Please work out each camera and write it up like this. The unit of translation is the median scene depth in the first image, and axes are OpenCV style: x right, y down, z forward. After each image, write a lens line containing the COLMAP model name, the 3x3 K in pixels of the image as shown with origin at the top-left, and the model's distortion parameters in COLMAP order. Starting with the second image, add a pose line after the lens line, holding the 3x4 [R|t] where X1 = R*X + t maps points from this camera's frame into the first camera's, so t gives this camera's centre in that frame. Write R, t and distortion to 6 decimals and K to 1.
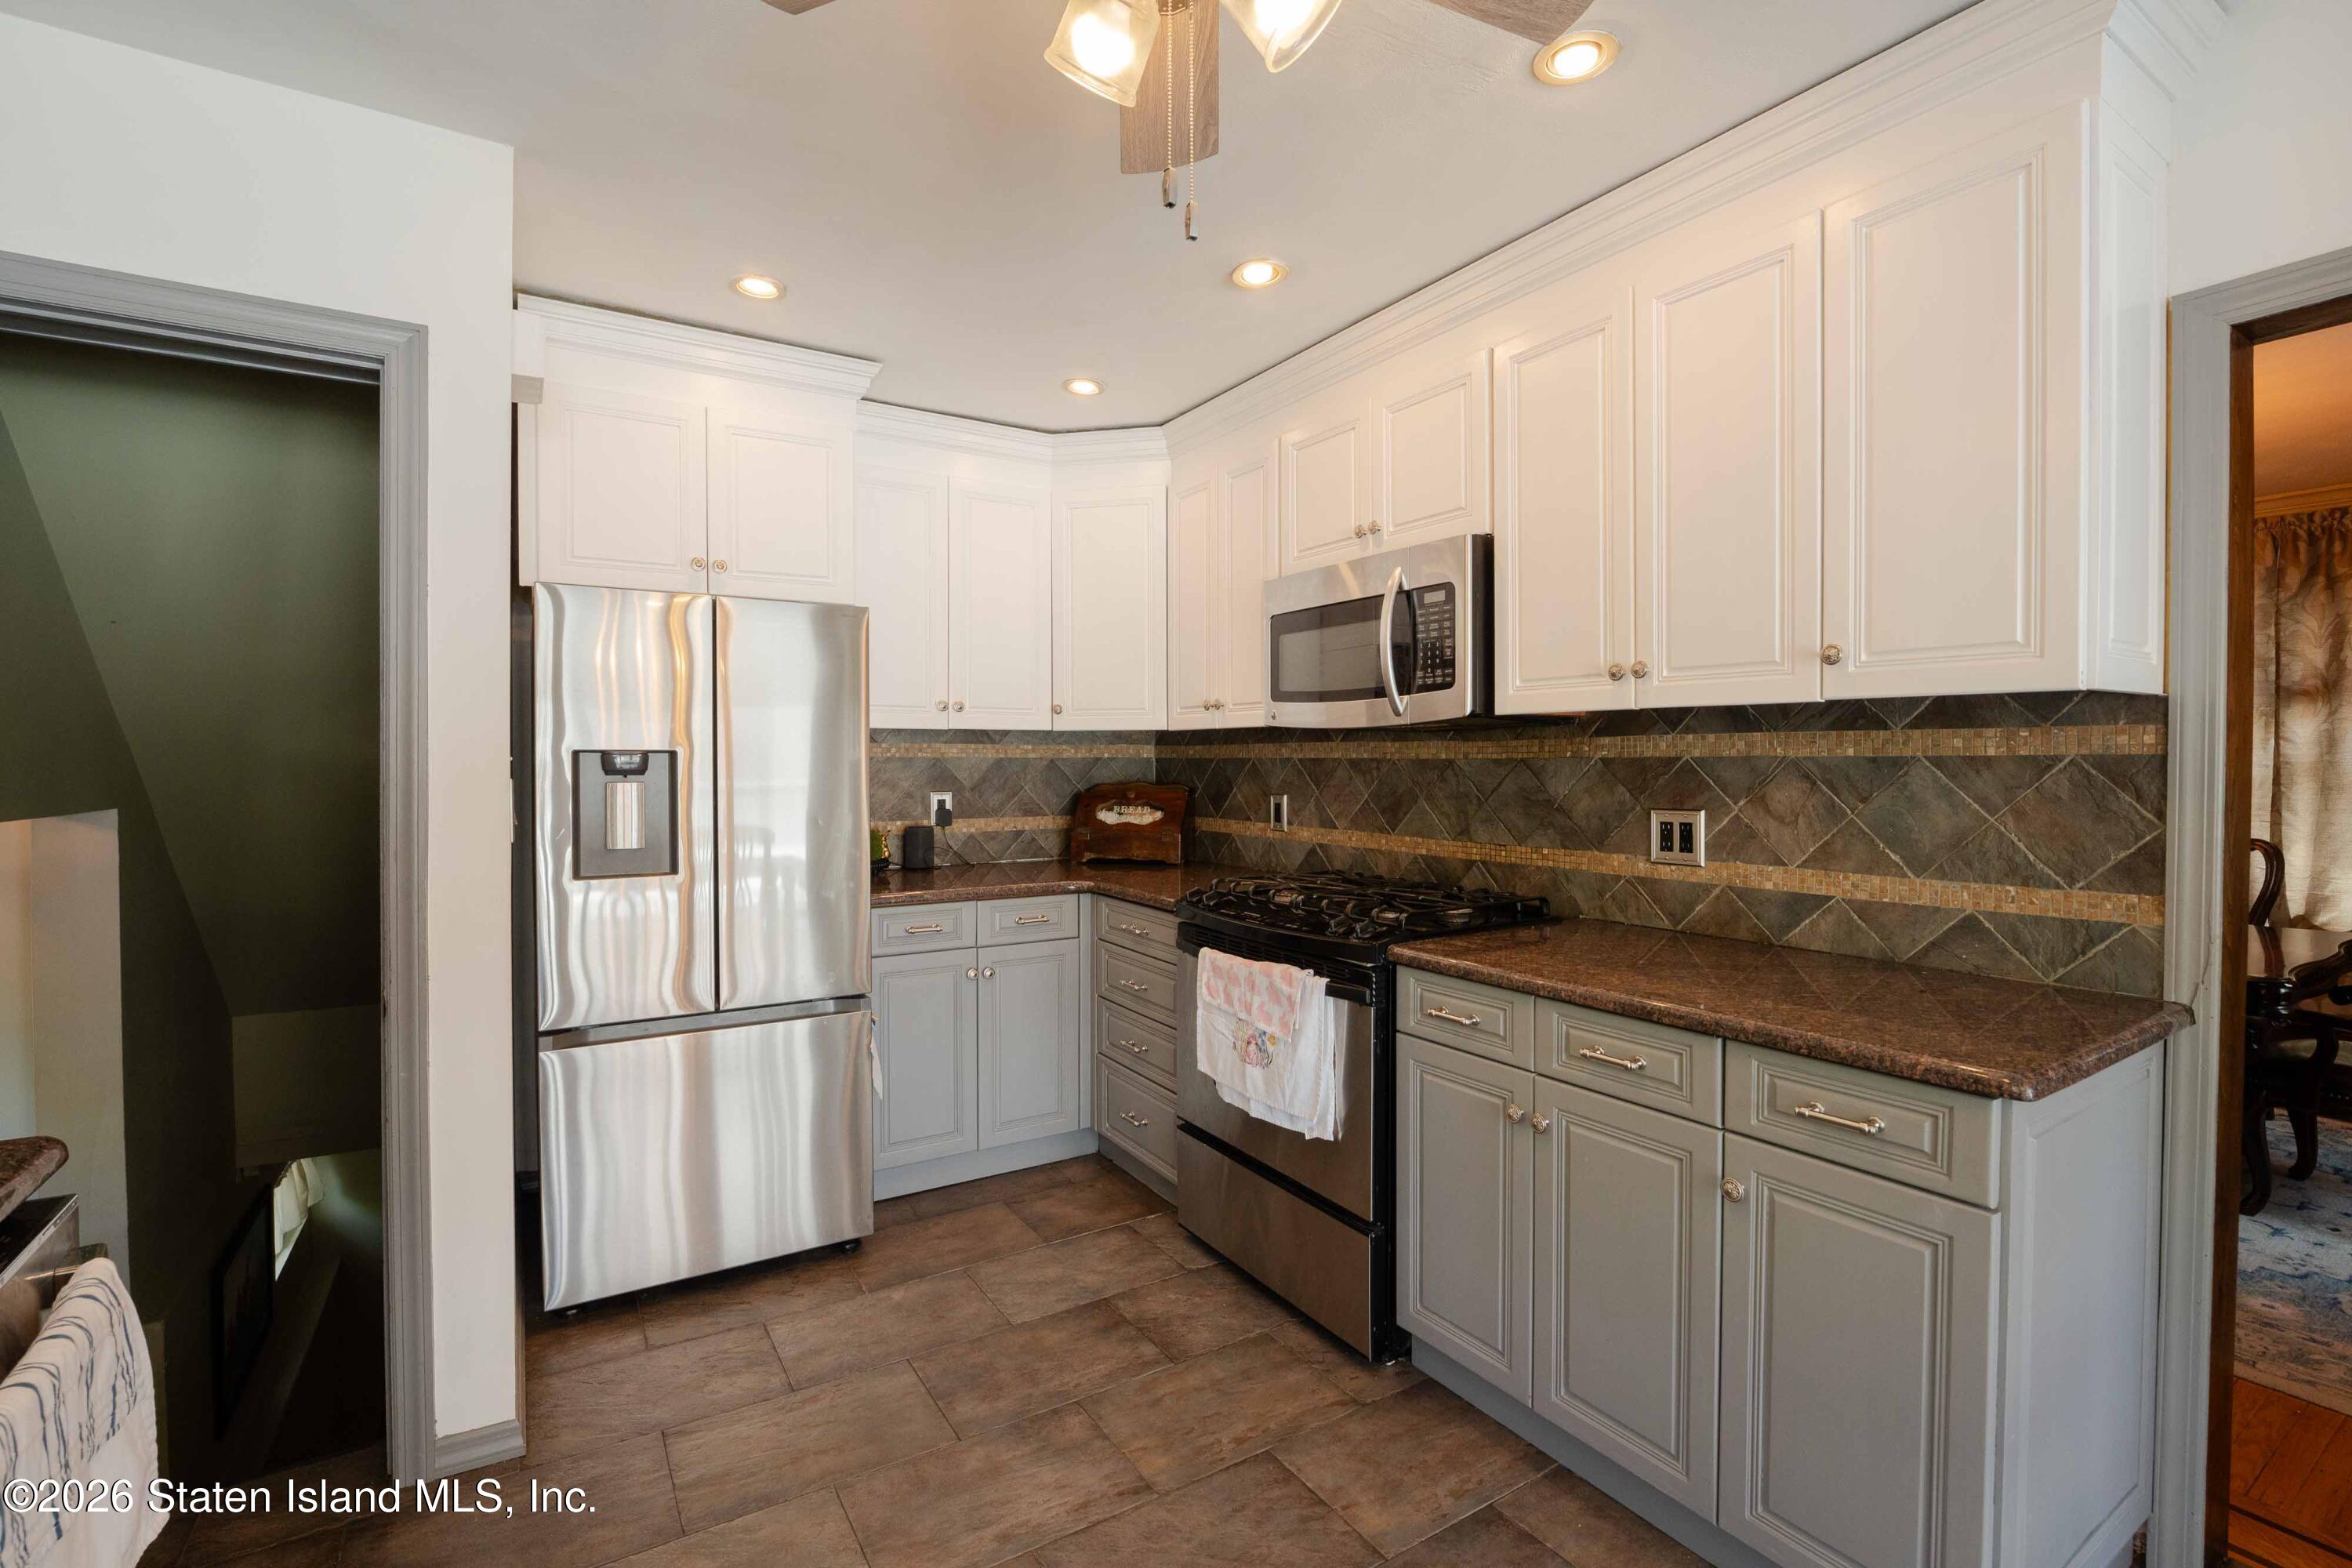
lens RADIAL K [[1034.2, 0, 1161.0], [0, 1034.2, 773.5], [0, 0, 1]] dist [-0.021226, -0.000045]
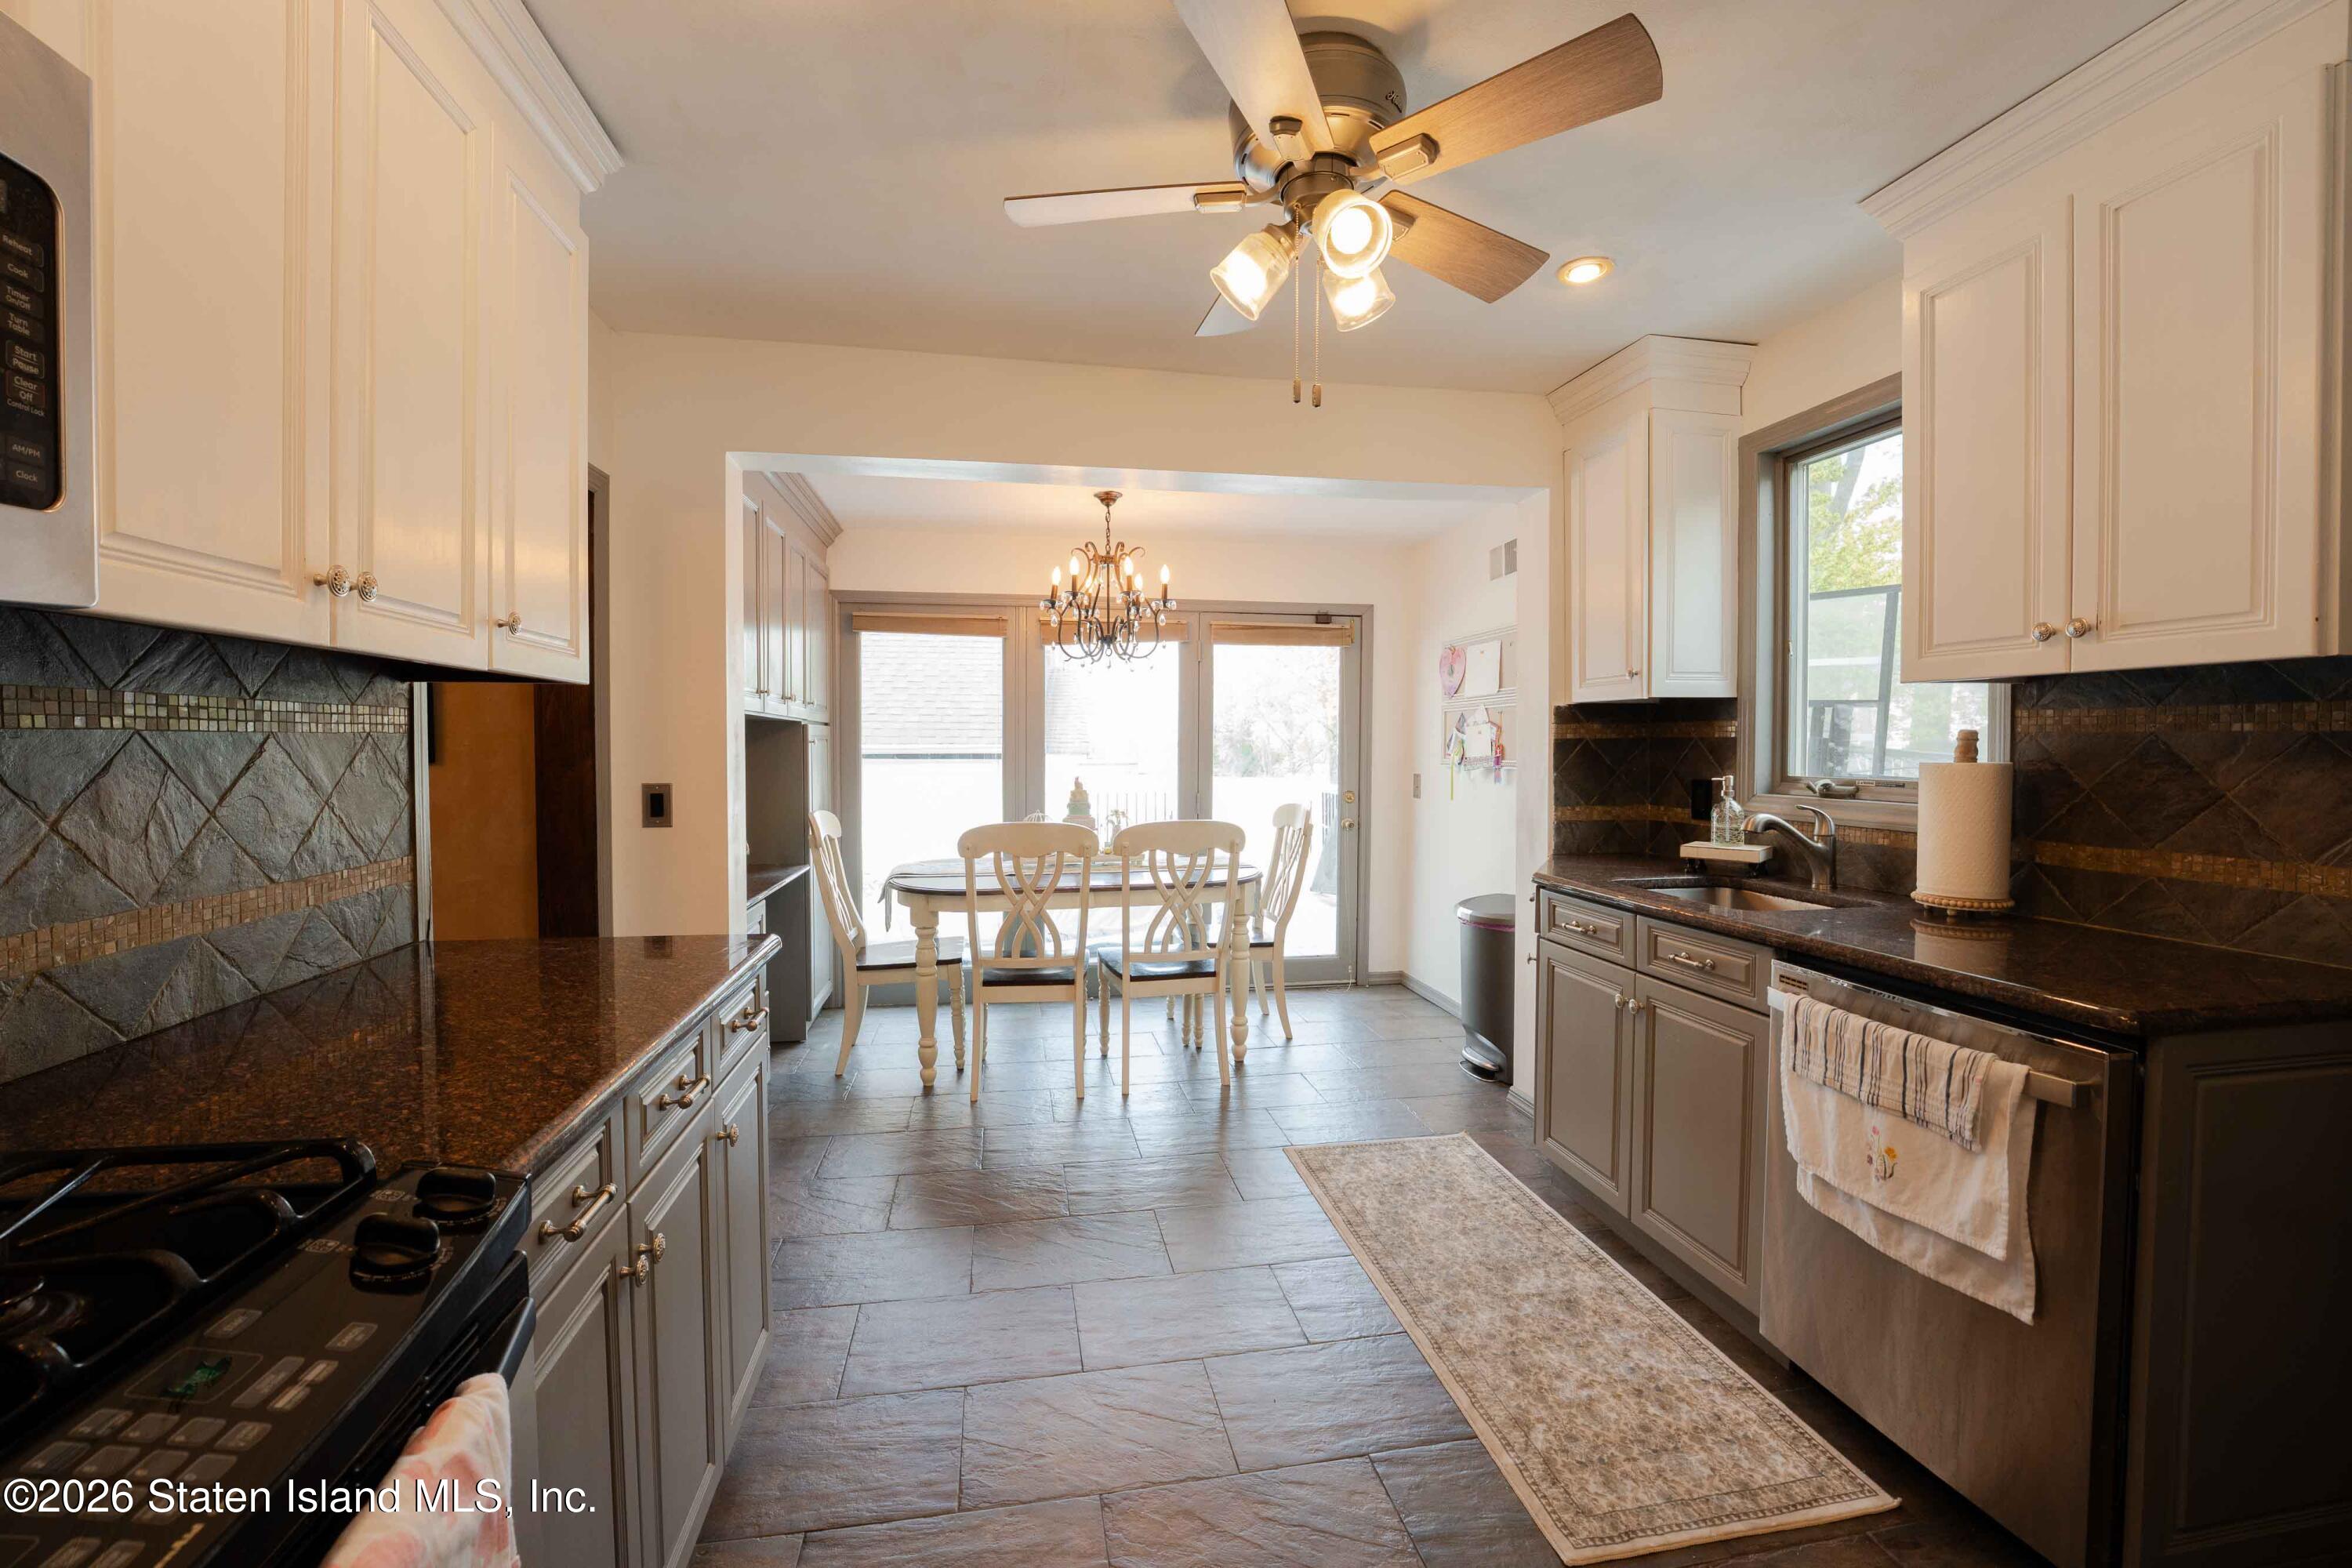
lens RADIAL K [[937.7, 0, 1167.1], [0, 937.7, 770.2], [0, 0, 1]] dist [-0.035213, -0.000037]
pose [[-0.928162, -0.009902, 0.372046, -0.144652], [0.005733, 0.999147, 0.040895, -0.009905], [-0.372133, 0.040090, -0.927313, 1.112885]]
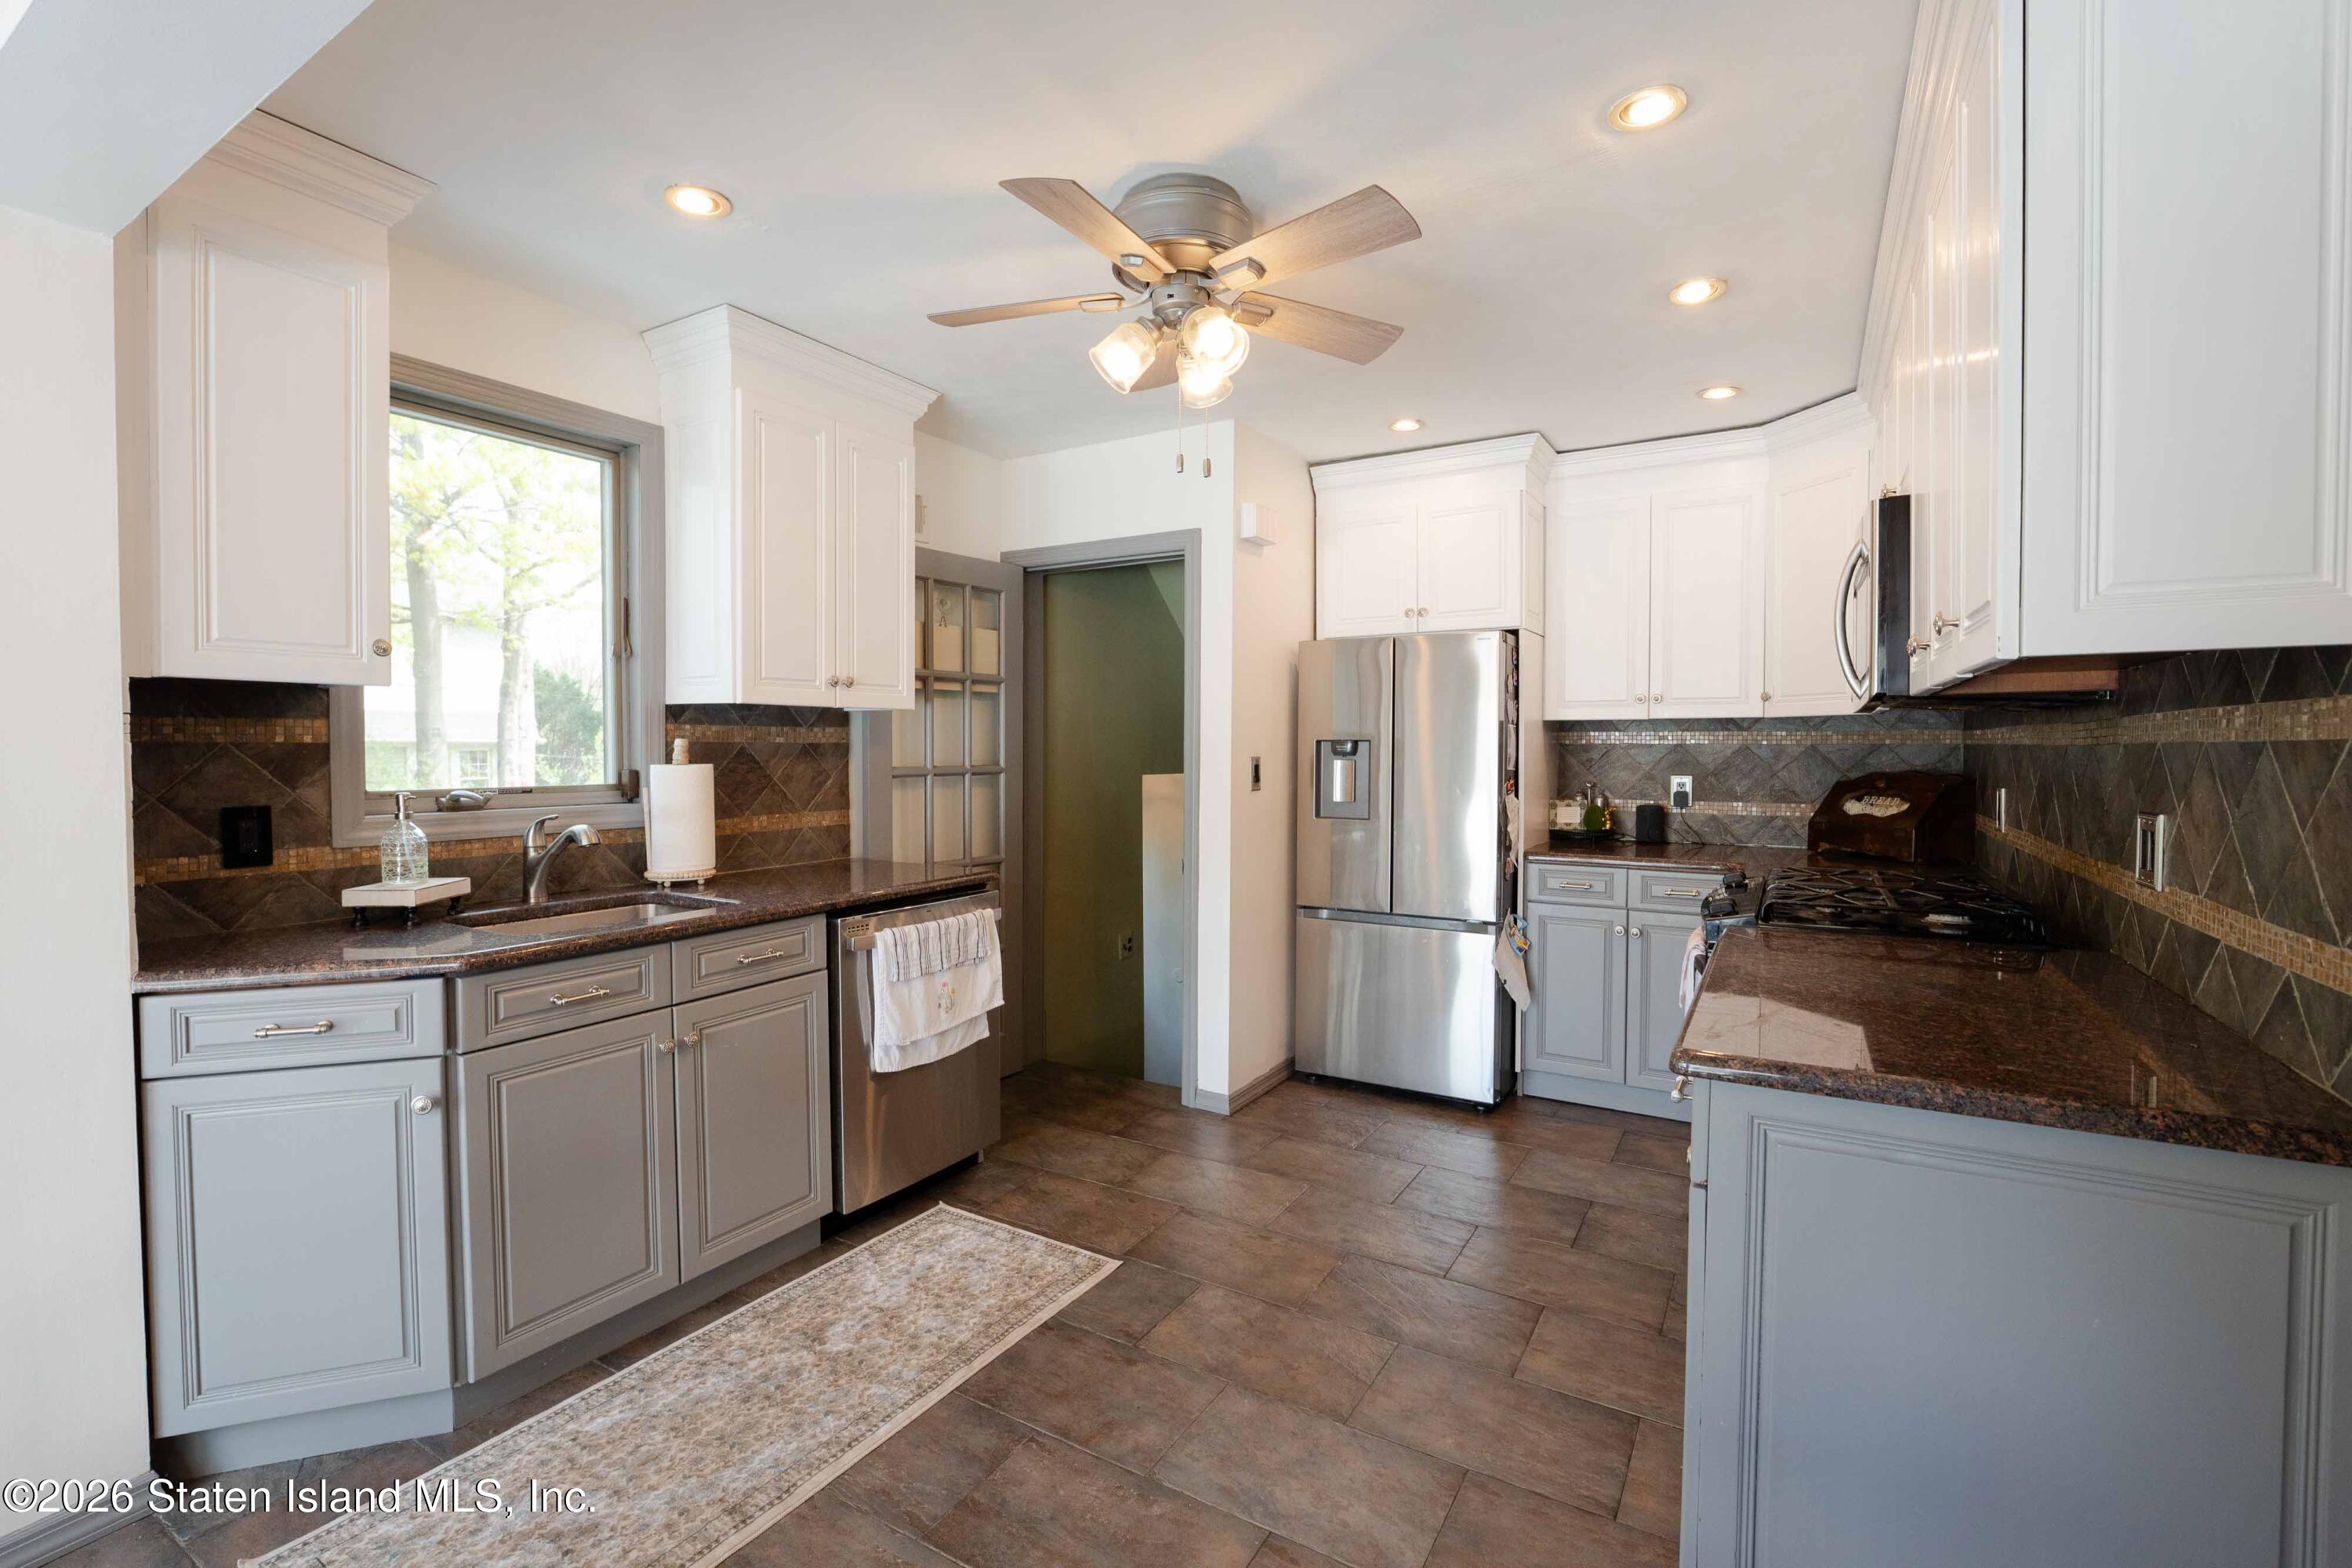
lens RADIAL K [[1034.2, 0, 1161.0], [0, 1034.2, 773.5], [0, 0, 1]] dist [-0.021226, -0.000045]
pose [[0.445683, 0.023452, -0.894884, 0.808449], [-0.012413, 0.999723, 0.020017, 0.001008], [0.895105, 0.002187, 0.445851, 0.028774]]
